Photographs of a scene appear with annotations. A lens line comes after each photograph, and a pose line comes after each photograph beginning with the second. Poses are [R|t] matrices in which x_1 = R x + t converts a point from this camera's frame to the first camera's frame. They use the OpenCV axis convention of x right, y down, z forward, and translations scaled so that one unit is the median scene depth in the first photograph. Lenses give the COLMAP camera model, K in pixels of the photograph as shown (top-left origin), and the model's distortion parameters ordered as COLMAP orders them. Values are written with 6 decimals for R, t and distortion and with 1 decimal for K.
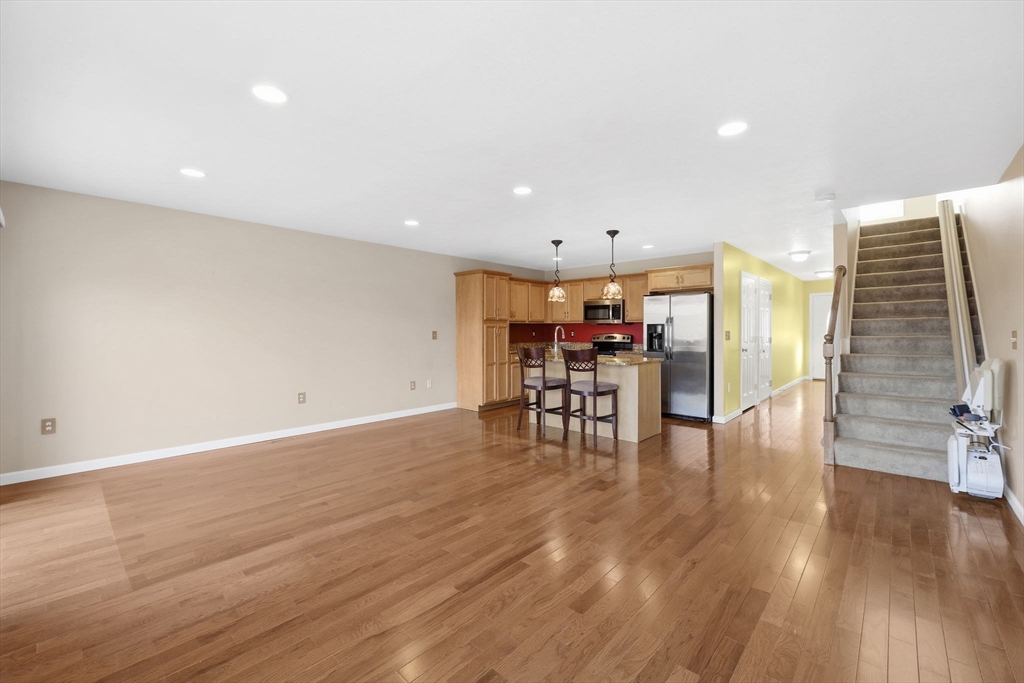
lens RADIAL K [[418.0, 0, 507.2], [0, 418.0, 335.3], [0, 0, 1]] dist [0.001349, 0.000123]
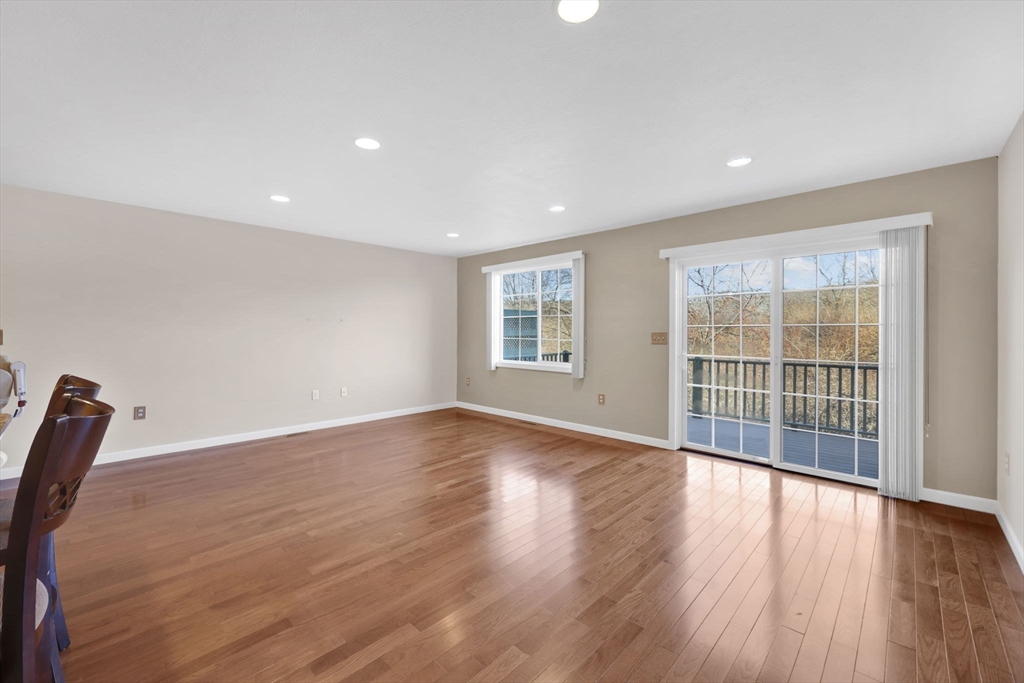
lens RADIAL K [[418.0, 0, 509.4], [0, 418.0, 333.7], [0, 0, 1]] dist [0.001349, 0.000123]
pose [[-0.999619, -0.001424, 0.027556, -0.255858], [-0.001145, 0.999948, 0.010151, -0.015327], [-0.027569, 0.010116, -0.999569, 1.853731]]
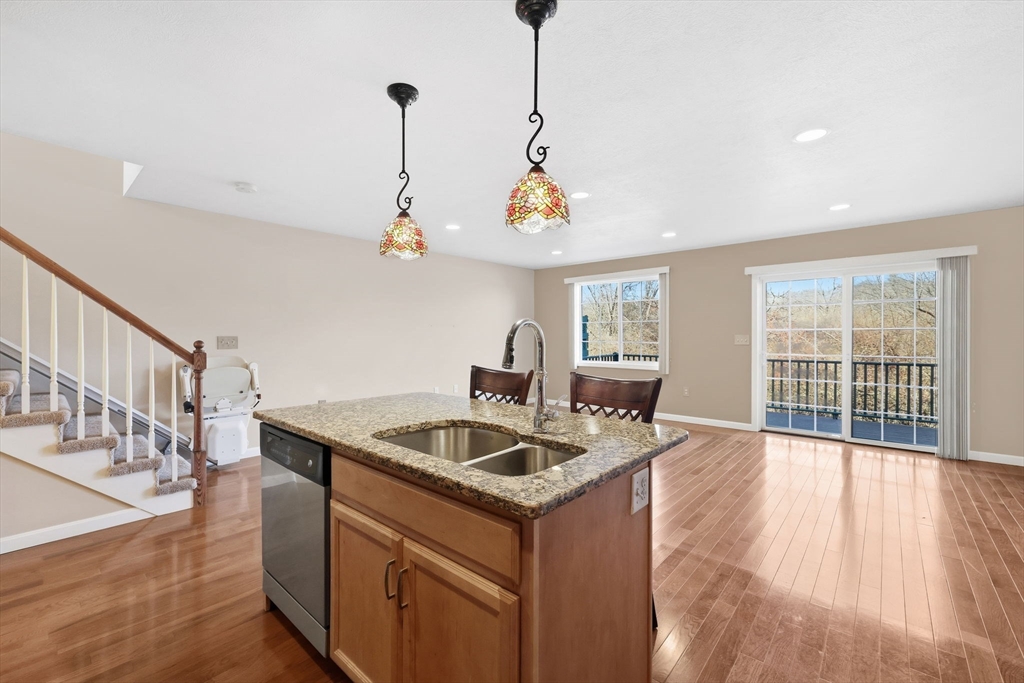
lens RADIAL K [[418.0, 0, 517.0], [0, 418.0, 340.6], [0, 0, 1]] dist [0.001349, 0.000123]
pose [[-0.999857, 0.003571, -0.016514, 0.167810], [0.003245, 0.999800, 0.019712, -0.020910], [0.016581, 0.019656, -0.999669, 2.092758]]
